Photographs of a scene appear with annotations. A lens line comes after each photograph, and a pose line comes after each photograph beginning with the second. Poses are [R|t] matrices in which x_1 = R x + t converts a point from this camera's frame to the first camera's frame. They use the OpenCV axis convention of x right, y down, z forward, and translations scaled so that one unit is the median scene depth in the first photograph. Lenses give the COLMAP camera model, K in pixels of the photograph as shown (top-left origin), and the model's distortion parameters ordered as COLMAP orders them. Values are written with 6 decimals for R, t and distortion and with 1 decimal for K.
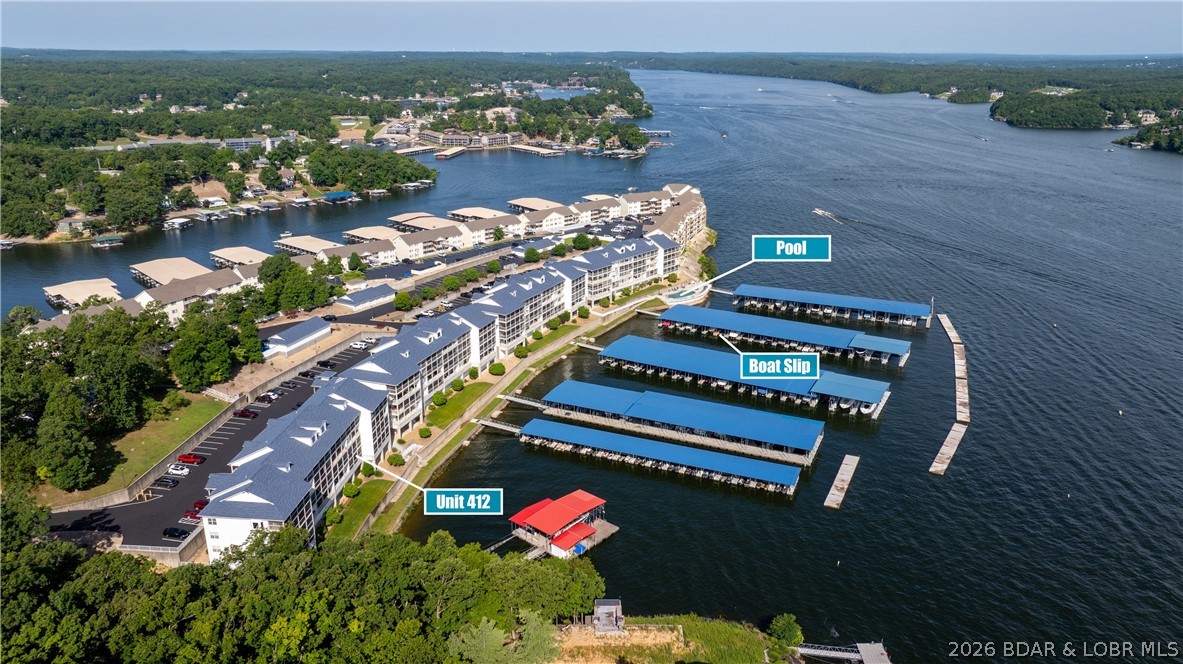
lens RADIAL K [[806.7, 0, 590.0], [0, 806.7, 331.7], [0, 0, 1]] dist [-0.023184, 0.025783]
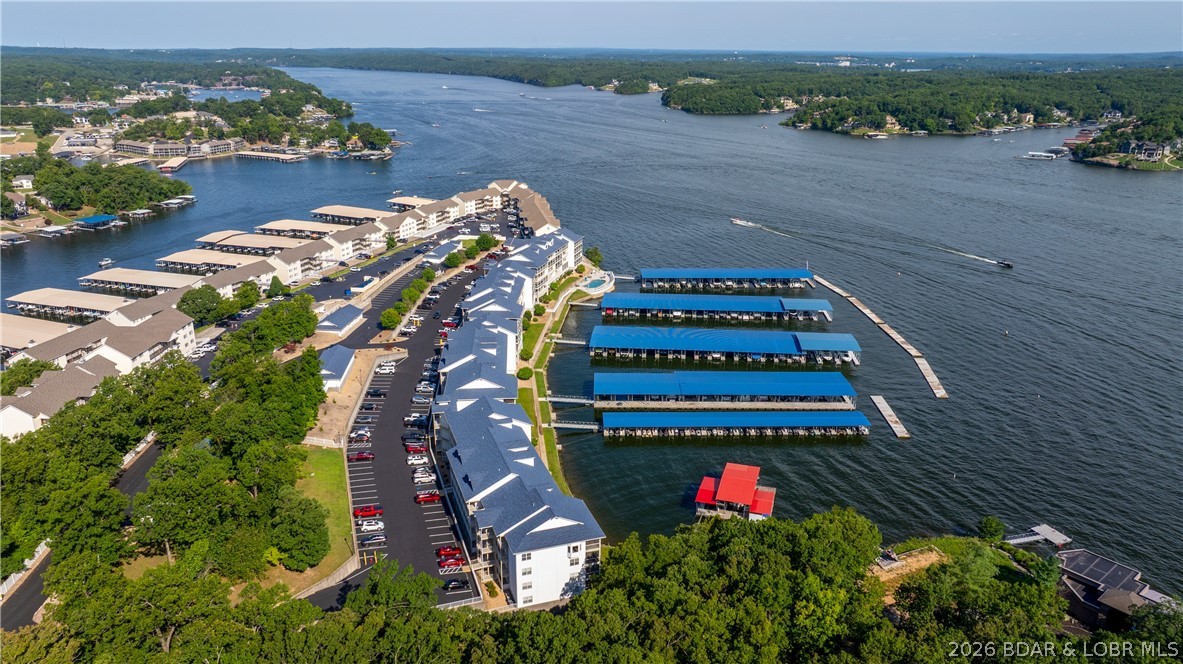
lens RADIAL K [[806.7, 0, 591.1], [0, 806.7, 335.2], [0, 0, 1]] dist [-0.023184, 0.025783]
pose [[0.917068, -0.134142, 0.375490, -0.102037], [0.130904, 0.990803, 0.034249, -0.005851], [-0.376630, 0.017745, 0.926194, 0.014045]]
